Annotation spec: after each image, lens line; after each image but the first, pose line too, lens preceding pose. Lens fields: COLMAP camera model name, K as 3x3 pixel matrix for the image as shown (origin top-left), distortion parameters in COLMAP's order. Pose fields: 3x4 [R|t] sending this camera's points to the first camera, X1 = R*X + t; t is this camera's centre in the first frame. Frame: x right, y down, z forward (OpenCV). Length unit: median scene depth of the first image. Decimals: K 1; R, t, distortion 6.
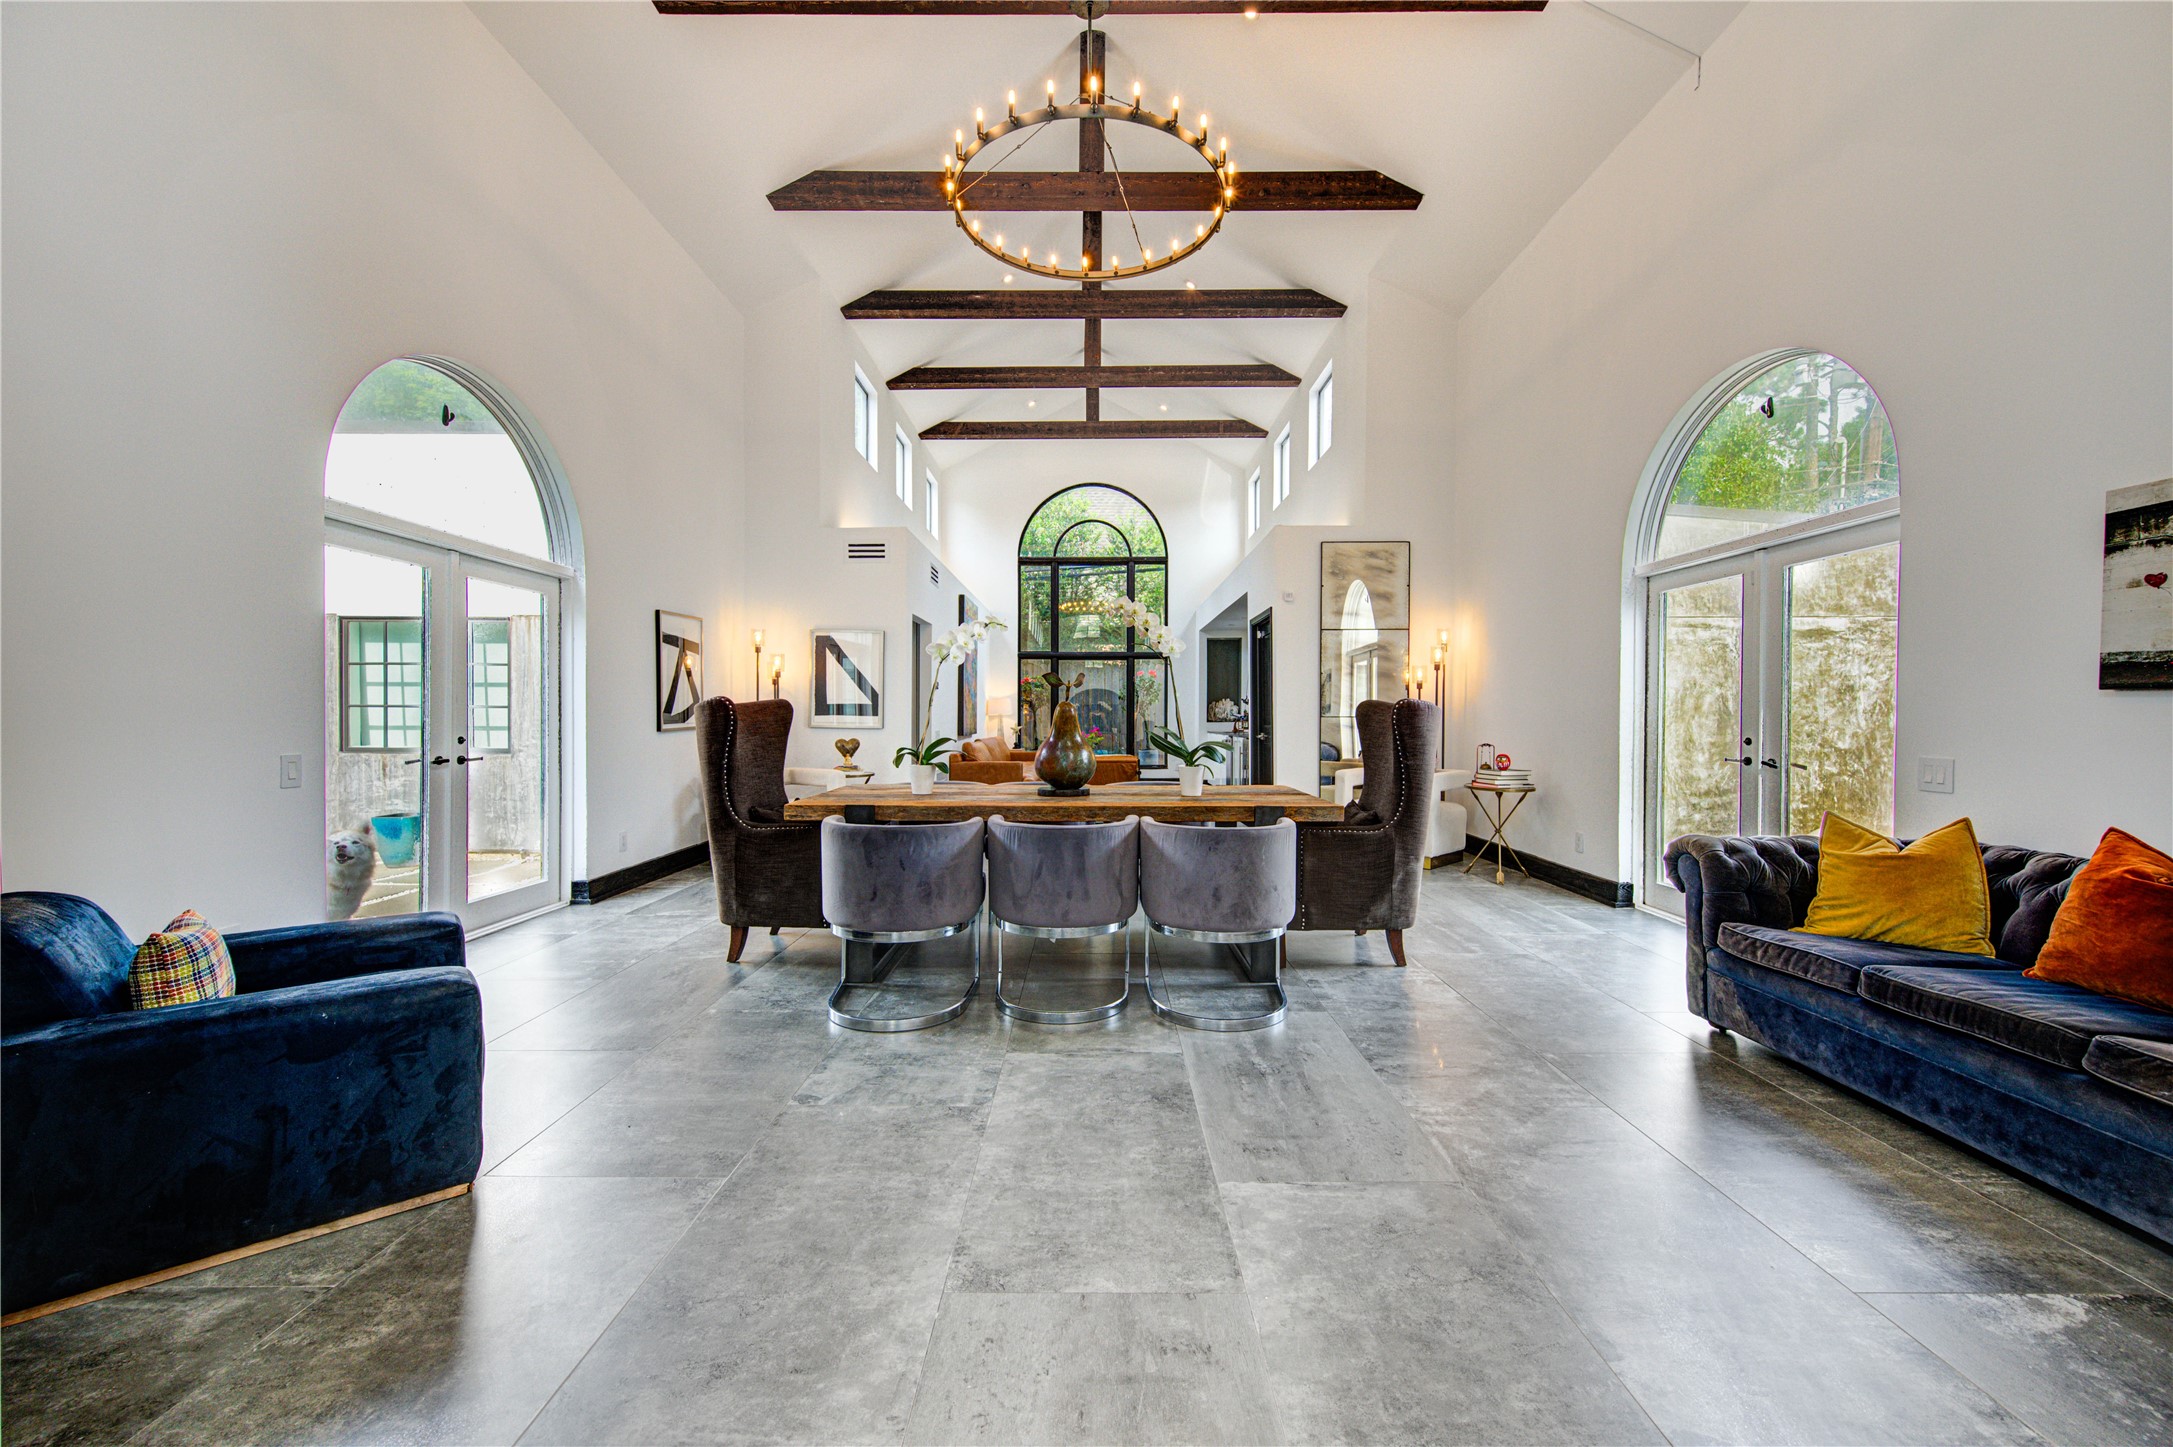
lens RADIAL K [[864.1, 0, 1074.1], [0, 864.1, 714.8], [0, 0, 1]] dist [-0.001779, -0.000072]
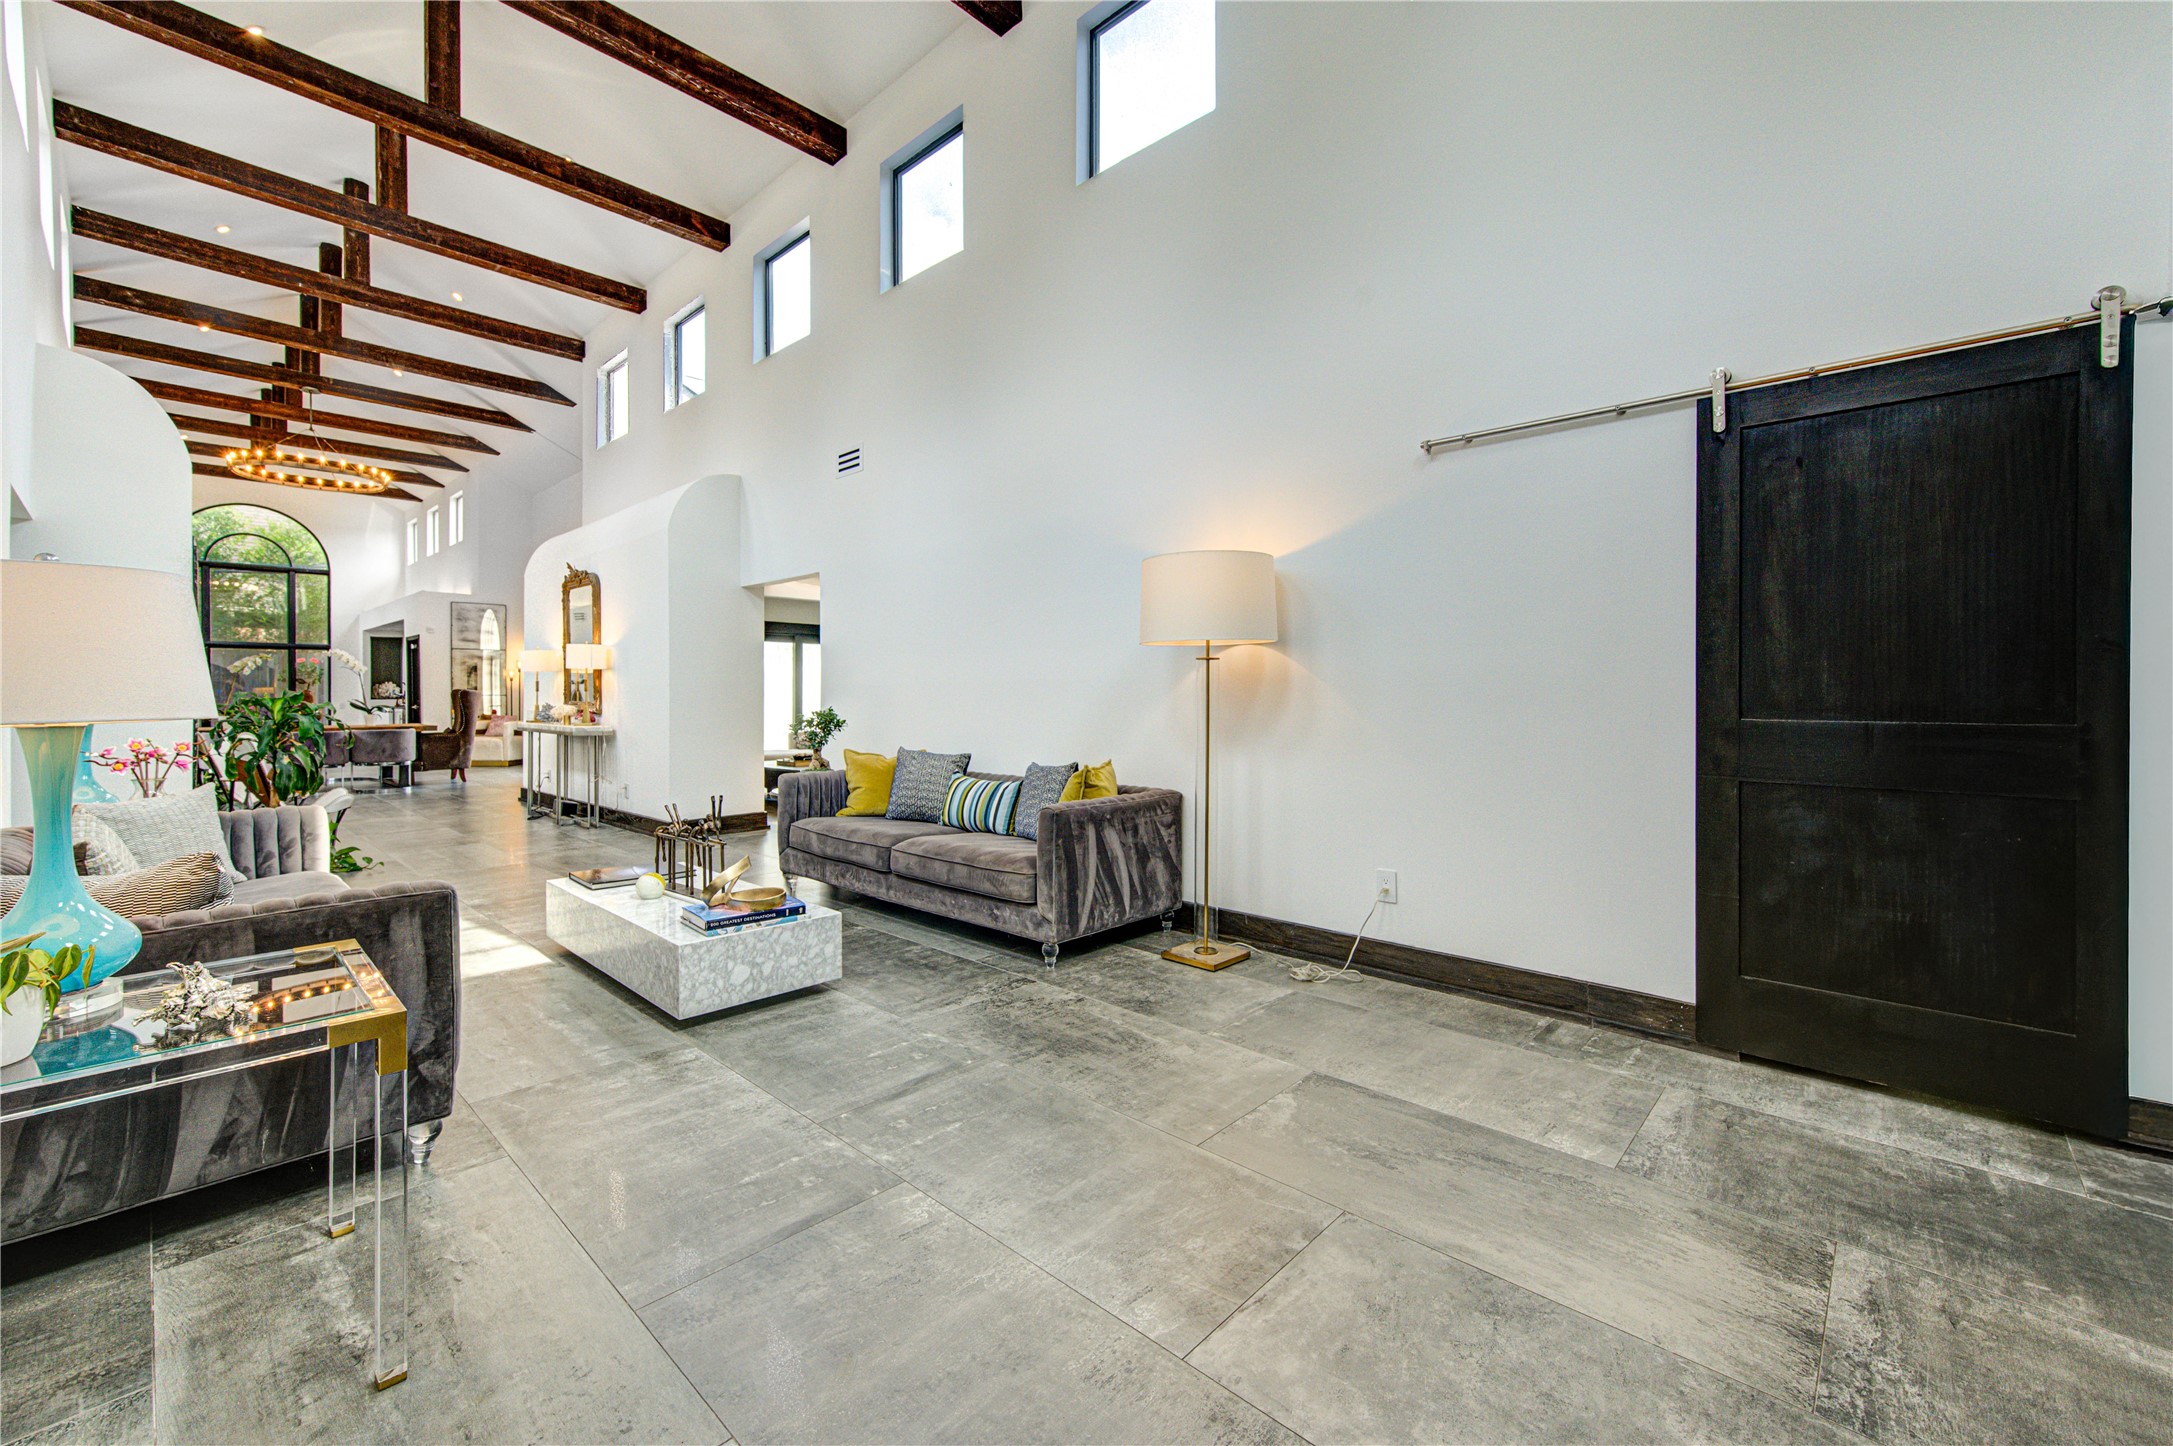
lens RADIAL K [[864.1, 0, 1074.1], [0, 864.1, 714.3], [0, 0, 1]] dist [-0.001779, -0.000072]
pose [[0.664352, -0.009613, 0.747358, -0.153065], [-0.007536, 0.999780, 0.019559, -0.002598], [-0.747381, -0.018626, 0.664134, -0.884285]]
